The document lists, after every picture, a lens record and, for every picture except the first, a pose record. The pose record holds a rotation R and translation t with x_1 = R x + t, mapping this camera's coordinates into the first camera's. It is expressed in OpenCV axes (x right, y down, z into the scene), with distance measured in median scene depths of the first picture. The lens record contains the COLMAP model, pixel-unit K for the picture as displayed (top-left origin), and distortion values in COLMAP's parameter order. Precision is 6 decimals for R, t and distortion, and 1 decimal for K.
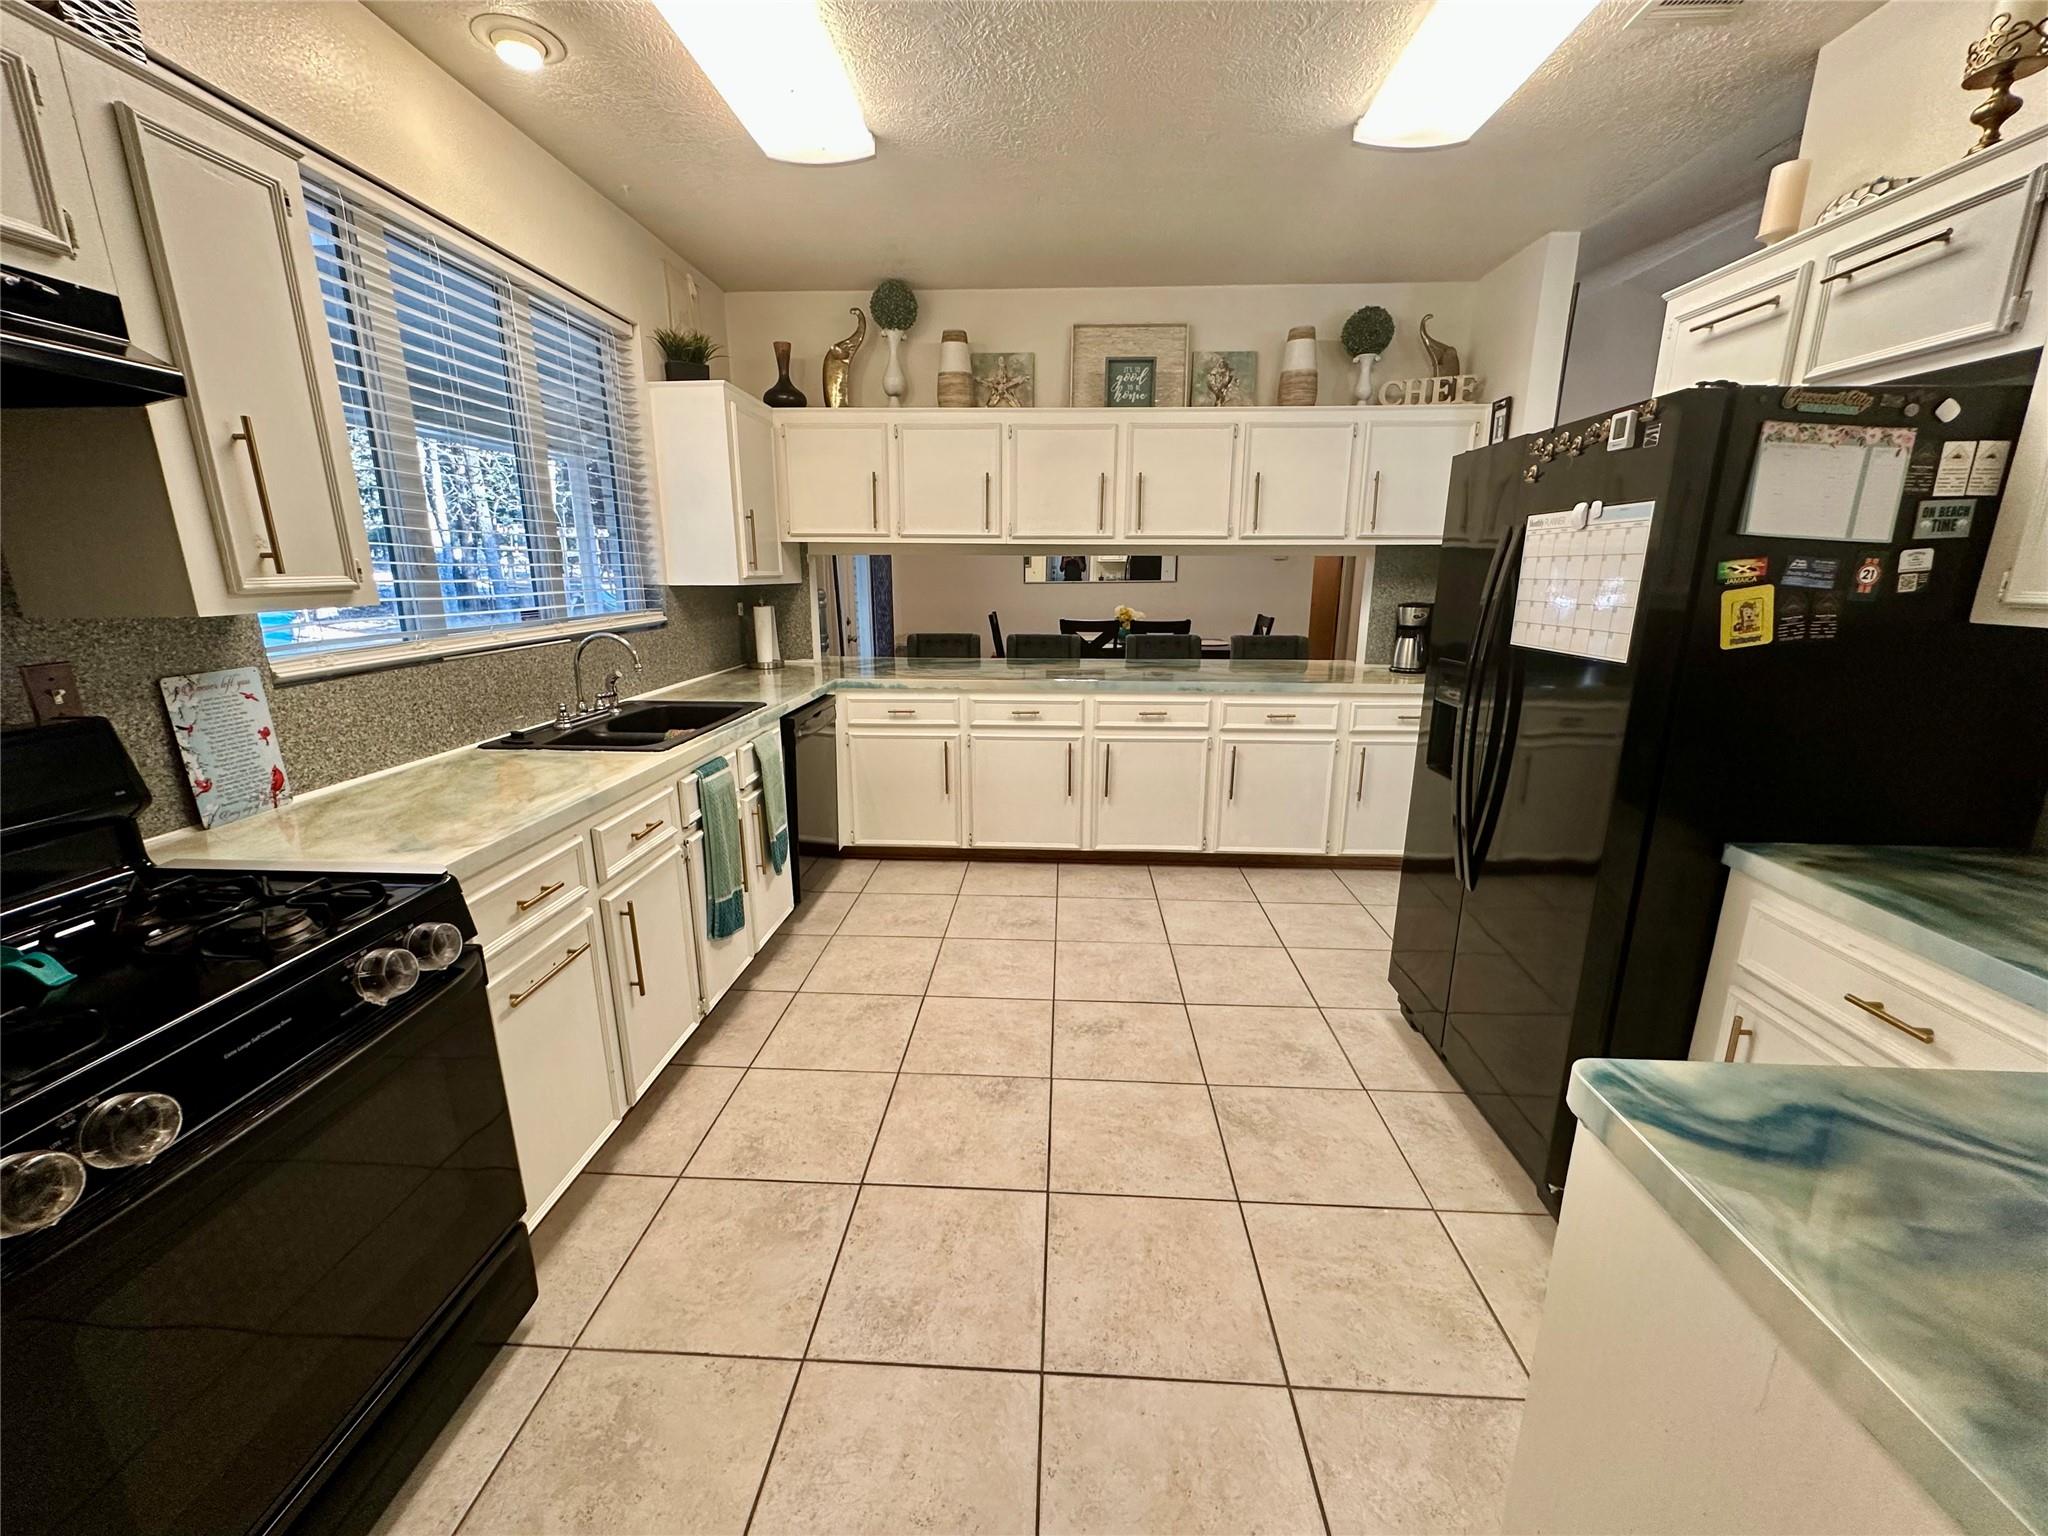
lens RADIAL K [[817.4, 0, 1023.6], [0, 817.4, 770.6], [0, 0, 1]] dist [-0.003846, 0.000643]
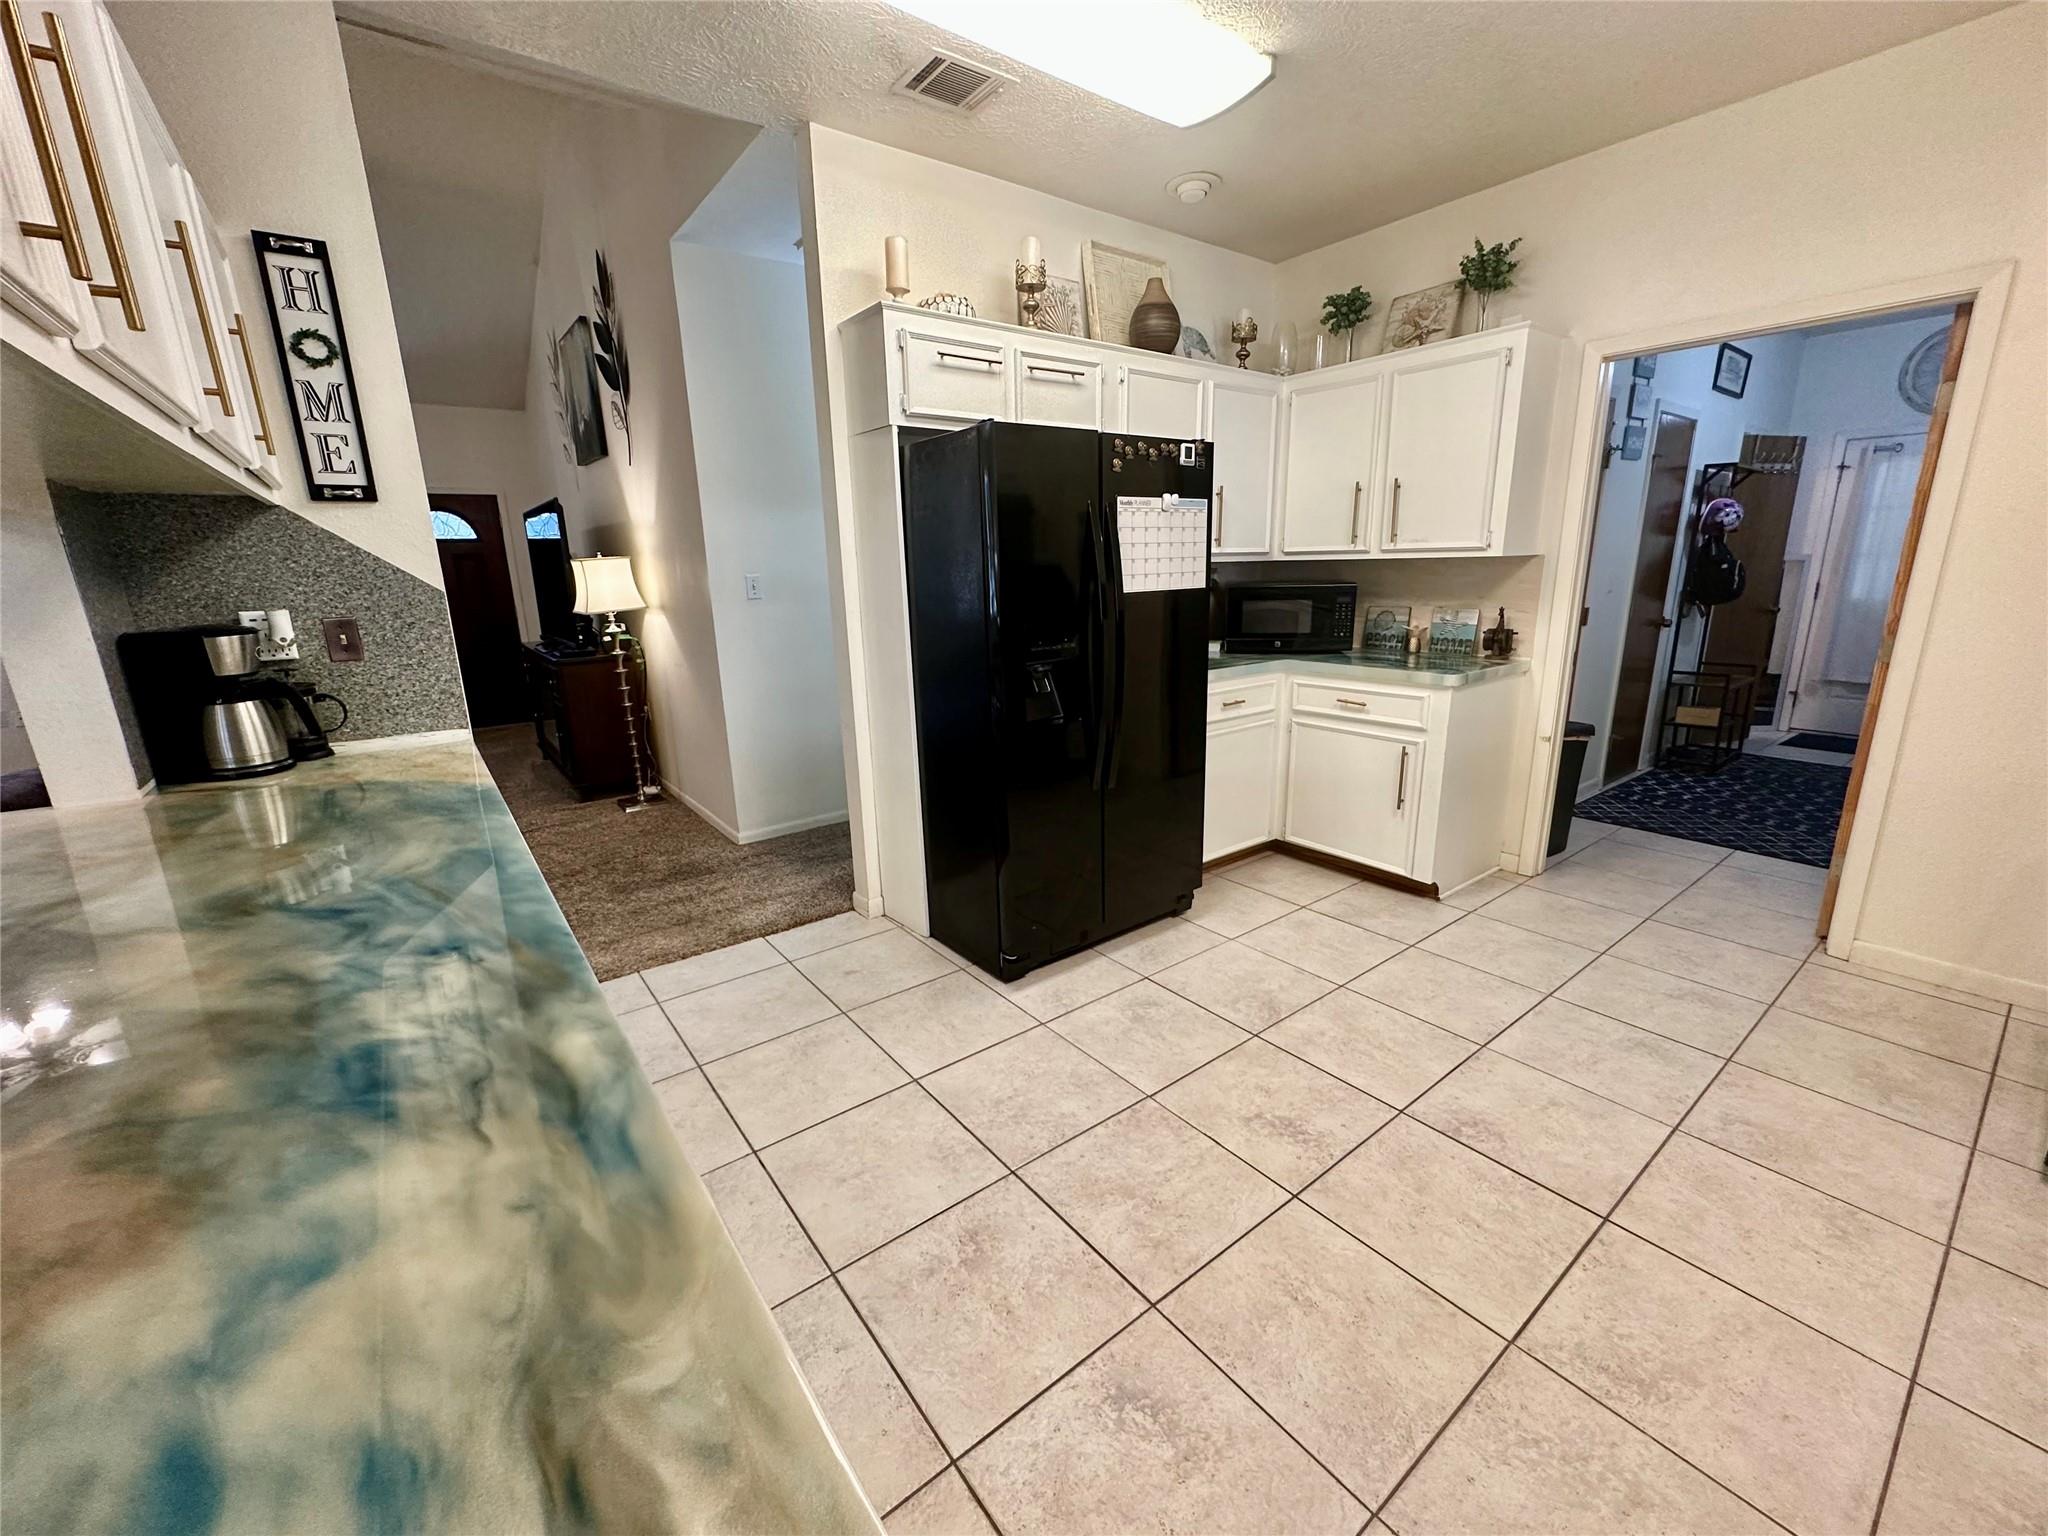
lens RADIAL K [[817.4, 0, 1026.3], [0, 817.4, 768.4], [0, 0, 1]] dist [-0.003846, 0.000643]
pose [[-0.647990, -0.171621, 0.742062, -0.336966], [0.208942, 0.896851, 0.389874, -0.433238], [-0.732429, 0.407683, -0.545291, 1.883770]]
